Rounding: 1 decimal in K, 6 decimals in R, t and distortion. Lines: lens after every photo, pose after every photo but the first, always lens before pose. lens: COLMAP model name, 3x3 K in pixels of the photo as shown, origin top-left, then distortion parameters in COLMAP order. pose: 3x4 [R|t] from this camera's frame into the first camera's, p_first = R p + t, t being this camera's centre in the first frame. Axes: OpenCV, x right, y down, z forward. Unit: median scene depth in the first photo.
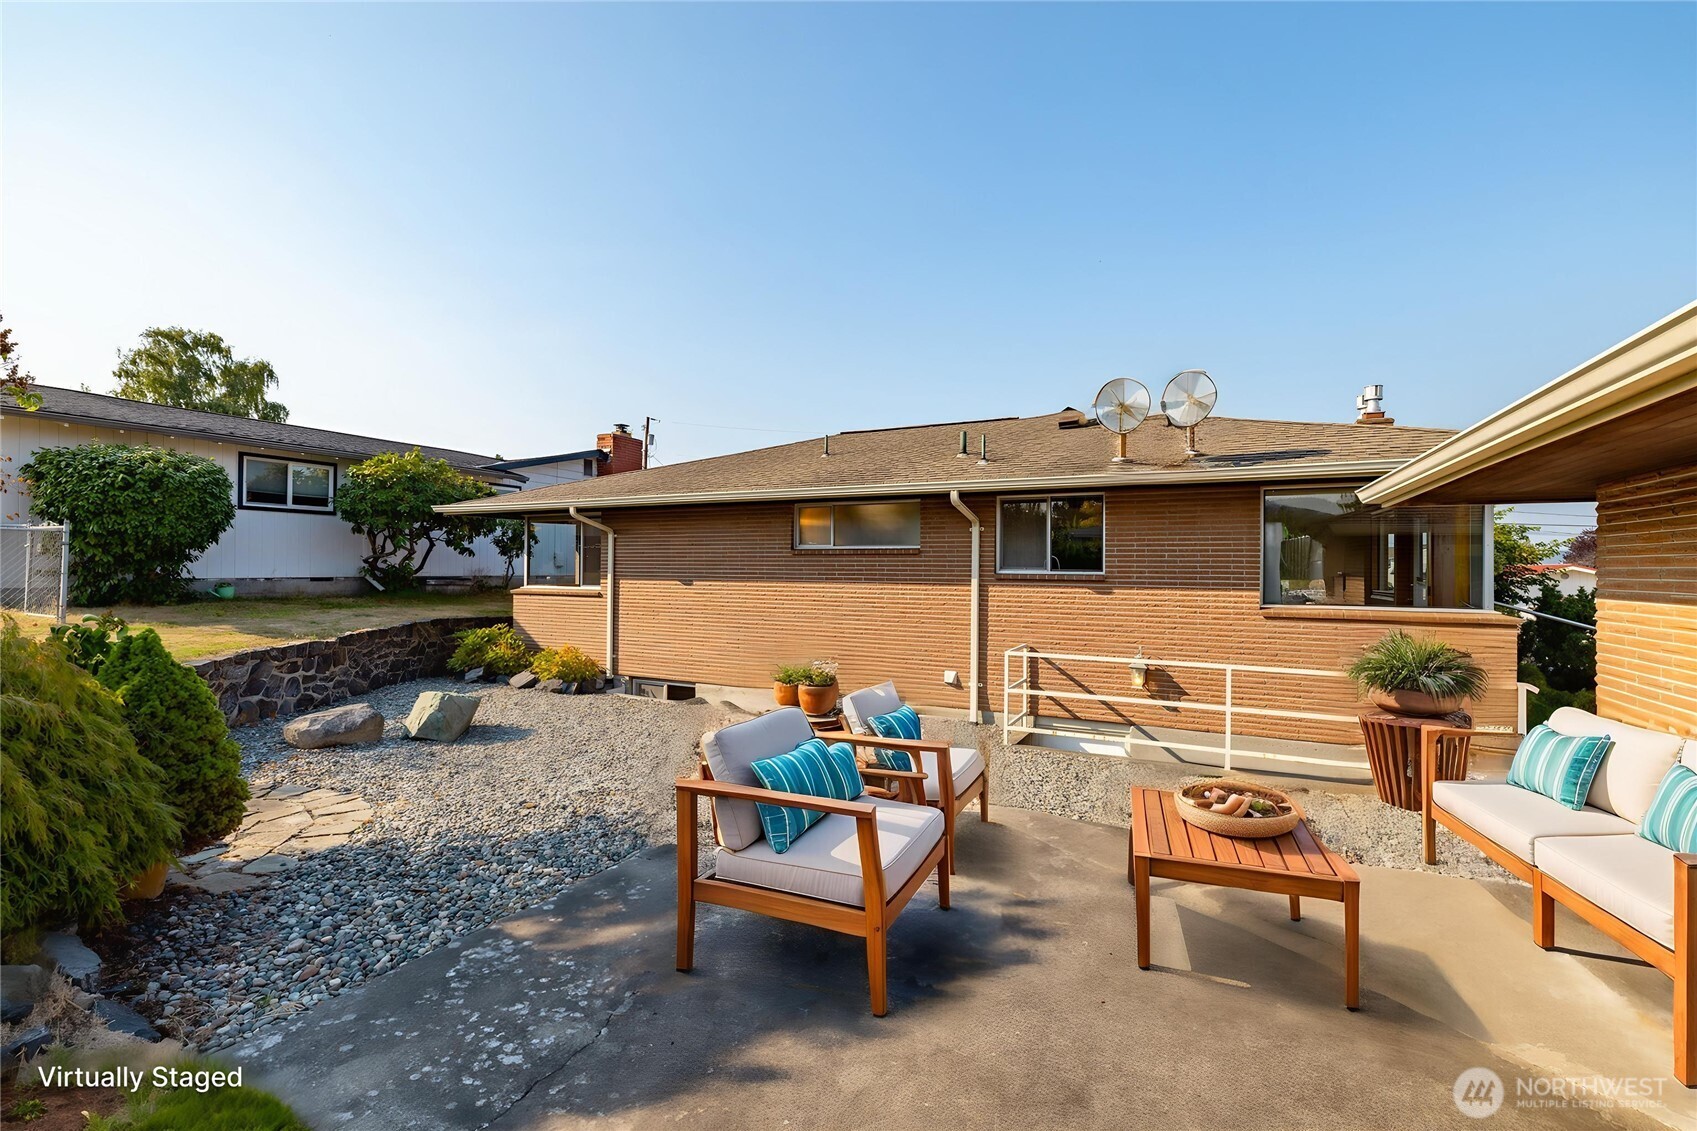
lens RADIAL K [[707.2, 0, 851.2], [0, 707.2, 566.7], [0, 0, 1]] dist [-0.010619, 0.000894]
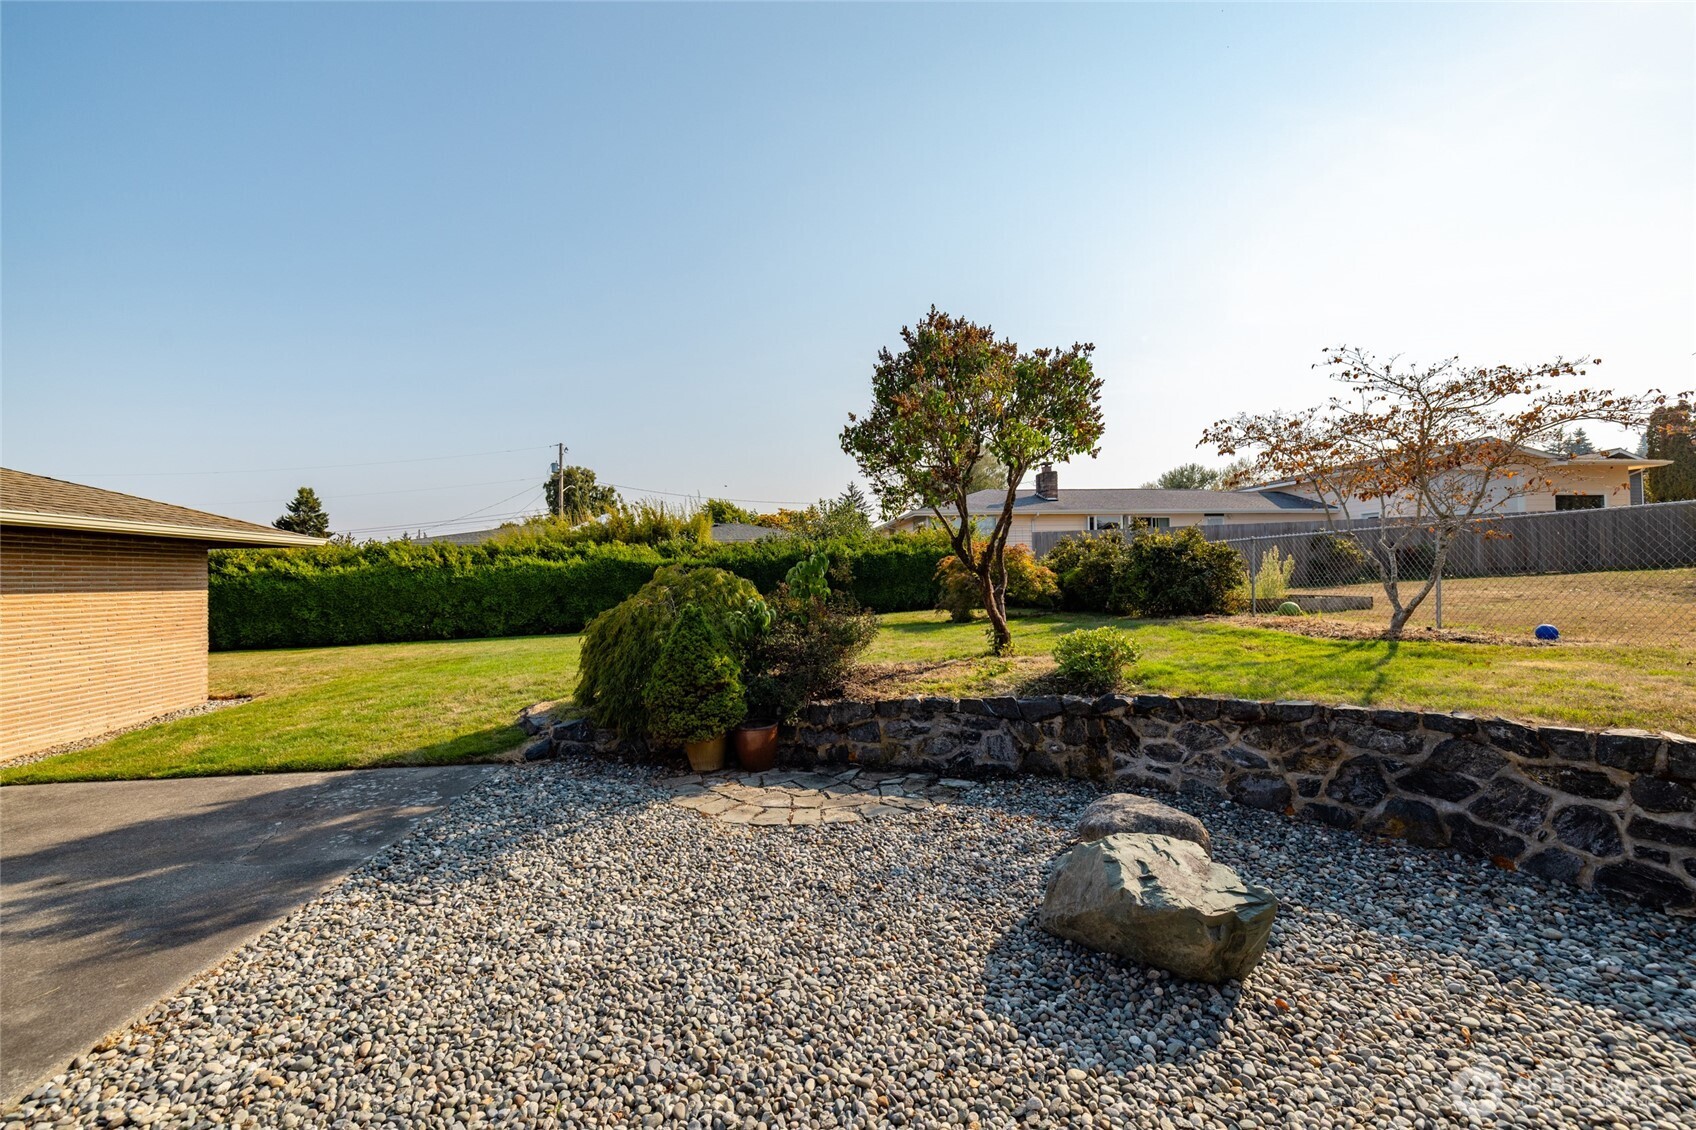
lens RADIAL K [[706.8, 0, 847.7], [0, 706.8, 570.0], [0, 0, 1]] dist [-0.010619, 0.000894]
pose [[-0.847728, -0.003271, -0.530422, -0.315077], [0.006553, 0.999840, -0.016640, 0.028441], [0.530391, -0.017582, -0.847571, 1.937890]]
